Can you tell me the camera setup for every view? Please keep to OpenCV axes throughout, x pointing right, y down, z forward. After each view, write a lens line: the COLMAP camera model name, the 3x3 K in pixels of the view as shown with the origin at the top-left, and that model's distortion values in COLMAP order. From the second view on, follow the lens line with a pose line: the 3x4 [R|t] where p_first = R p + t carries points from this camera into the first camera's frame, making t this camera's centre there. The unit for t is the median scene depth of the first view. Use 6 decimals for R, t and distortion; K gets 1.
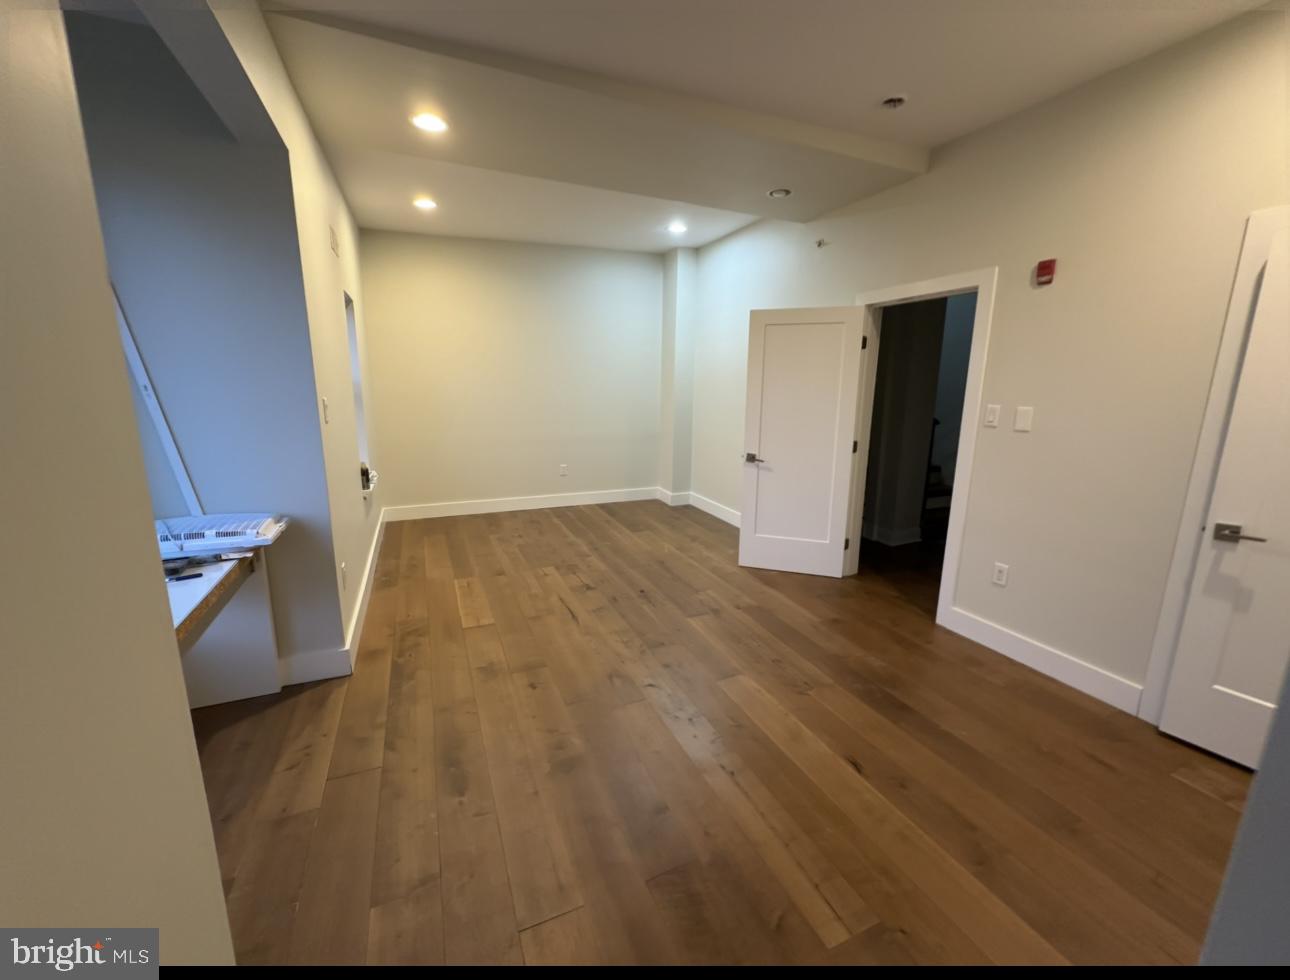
lens RADIAL K [[512.6, 0, 644.3], [0, 512.6, 485.1], [0, 0, 1]] dist [-0.001744, 0.000137]
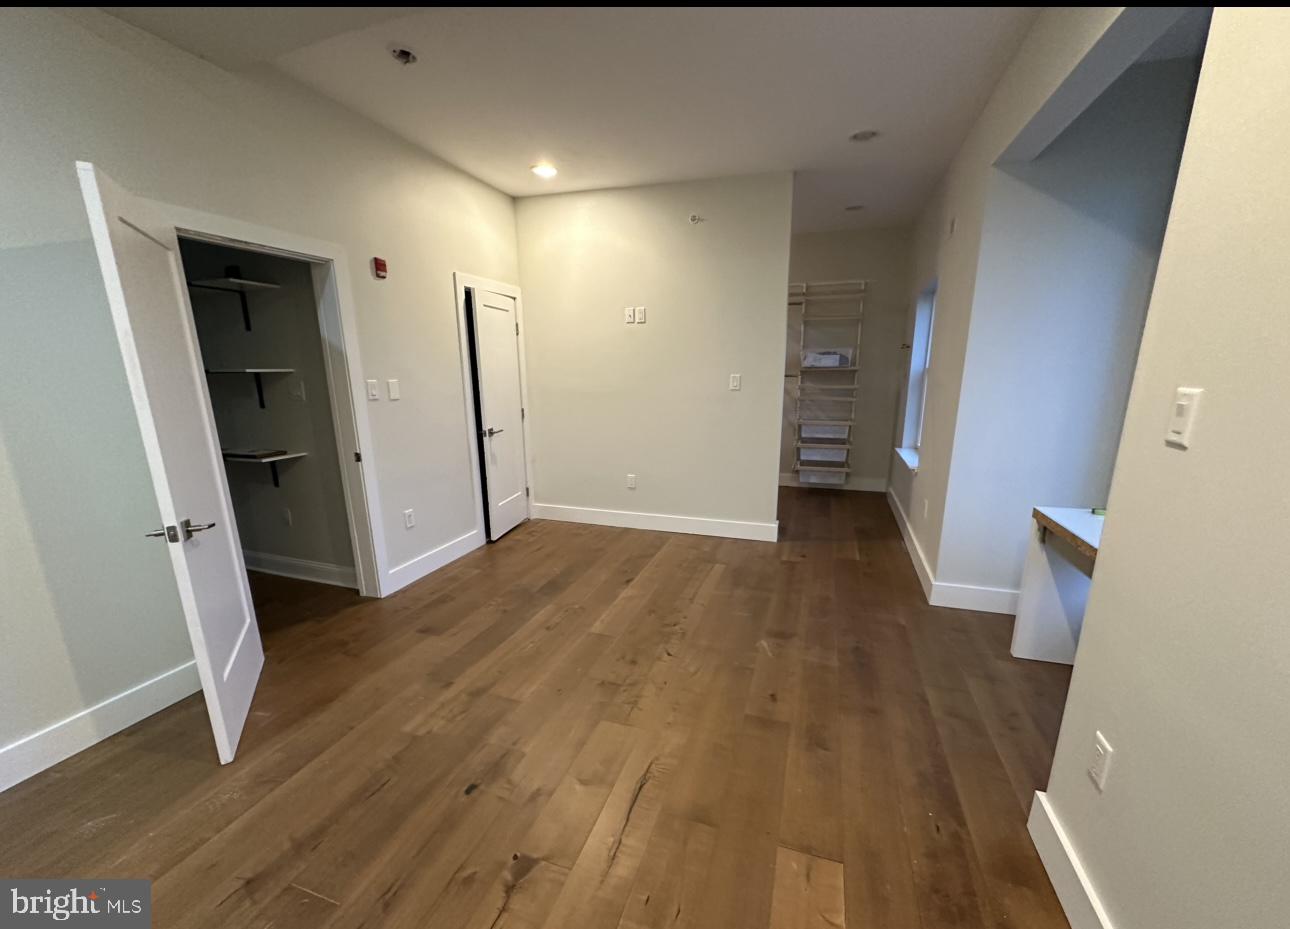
lens RADIAL K [[507.5, 0, 645.3], [0, 507.5, 495.2], [0, 0, 1]] dist [0.000198, -0.000699]
pose [[-0.737055, -0.171372, 0.653744, -0.524771], [0.133699, 0.911225, 0.389606, -0.286596], [-0.662475, 0.374567, -0.648711, 1.457107]]
